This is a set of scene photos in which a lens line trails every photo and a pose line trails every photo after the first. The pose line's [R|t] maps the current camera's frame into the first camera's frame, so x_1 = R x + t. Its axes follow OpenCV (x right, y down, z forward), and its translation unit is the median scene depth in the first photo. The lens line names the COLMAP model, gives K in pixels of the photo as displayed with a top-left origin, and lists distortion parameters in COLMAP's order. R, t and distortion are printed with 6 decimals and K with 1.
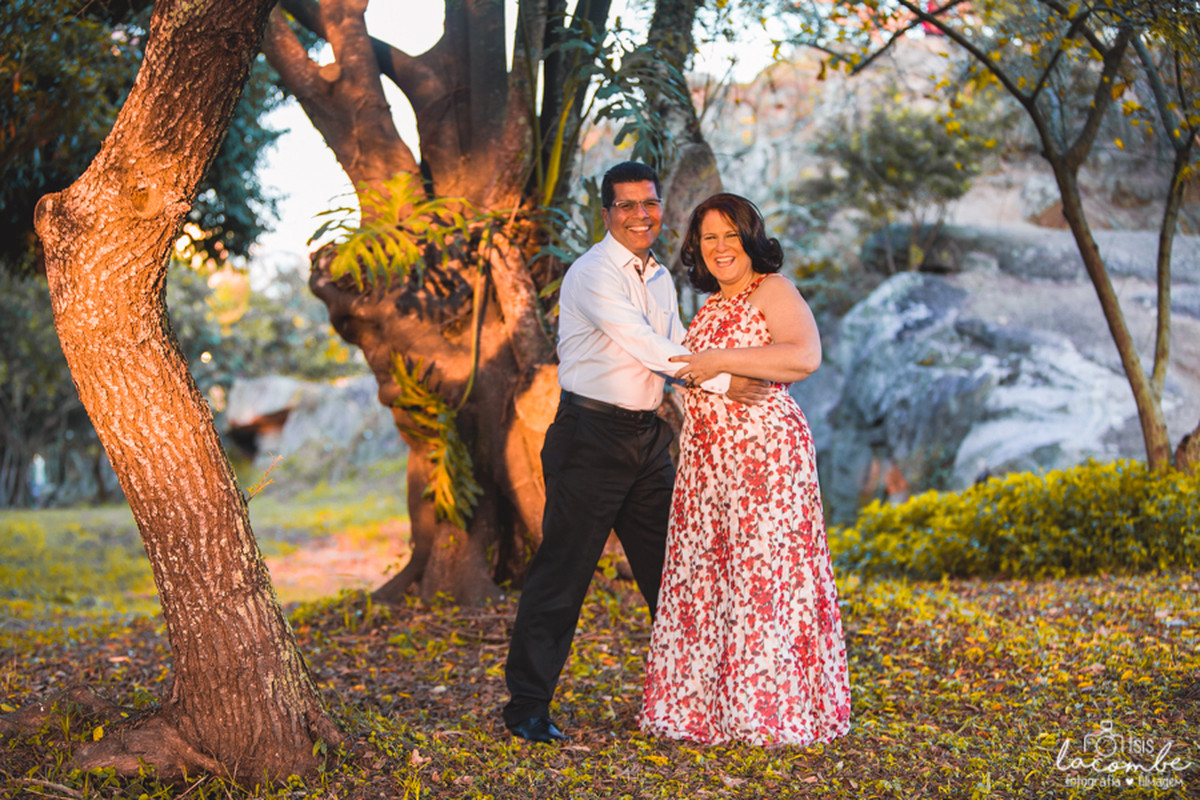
lens RADIAL K [[2418.1, 0, 600.6], [0, 2418.1, 398.5], [0, 0, 1]] dist [-0.266311, 0.000000]
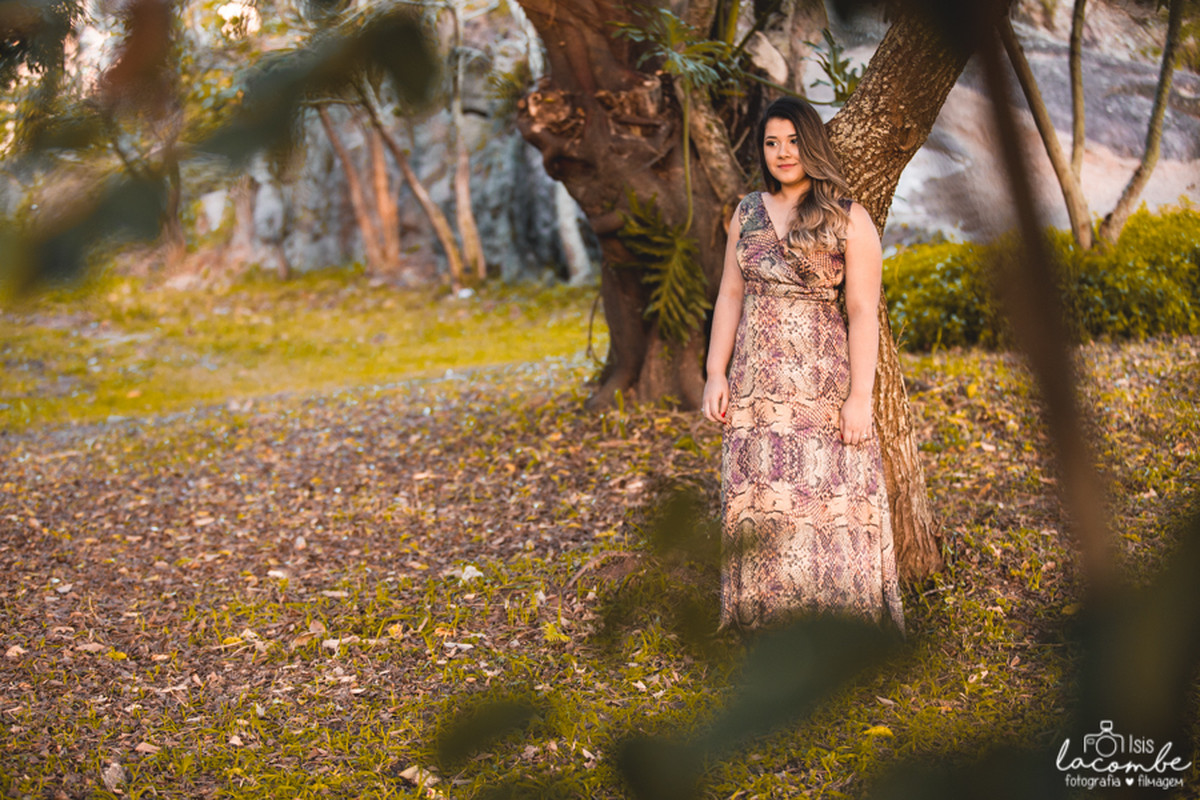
lens RADIAL K [[2418.1, 0, 600.6], [0, 2418.1, 400.3], [0, 0, 1]] dist [-0.266311, 0.000000]
pose [[0.982941, -0.056649, 0.174978, -0.306229], [0.037603, 0.993186, 0.110304, -0.047783], [-0.180034, -0.101843, 0.978374, -0.122465]]
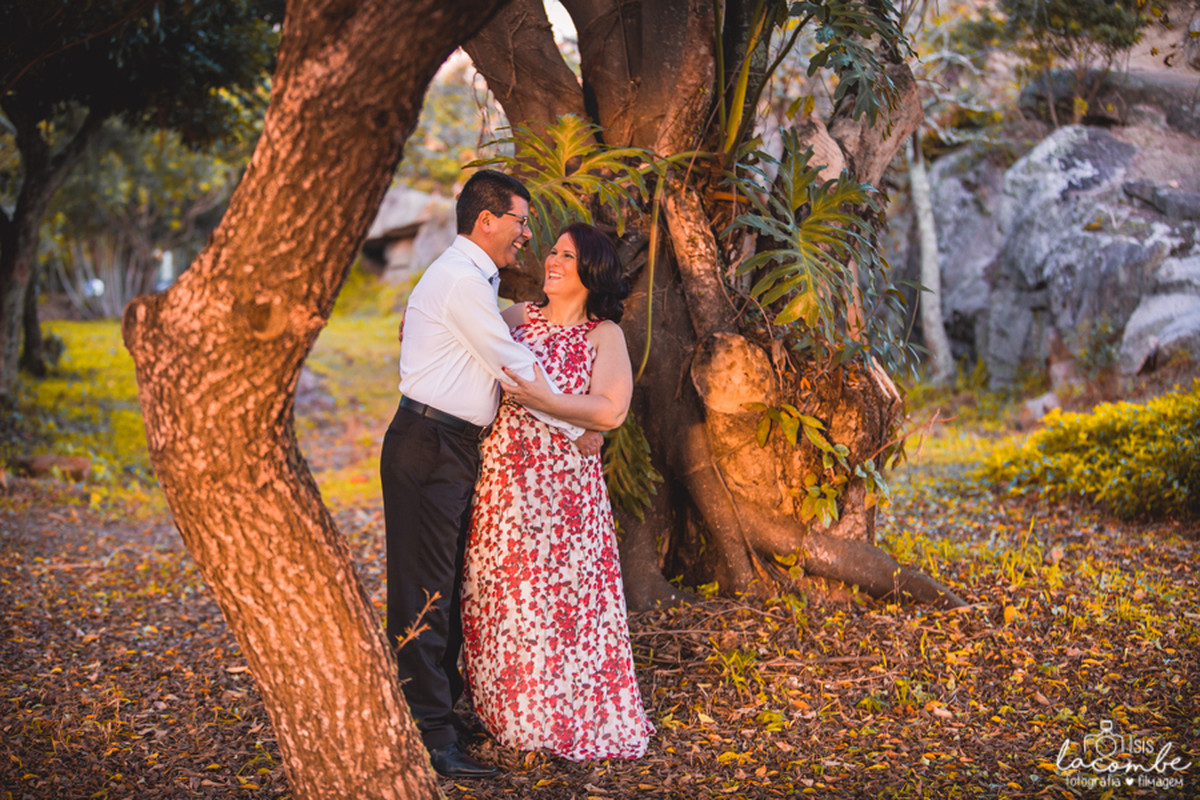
lens RADIAL K [[2418.1, 0, 597.6], [0, 2418.1, 402.9], [0, 0, 1]] dist [-0.266311, 0.000000]
pose [[0.998363, 0.018953, -0.053967, -0.022616], [-0.014322, 0.996284, 0.084931, -0.064550], [0.055376, -0.084019, 0.994924, 0.126485]]
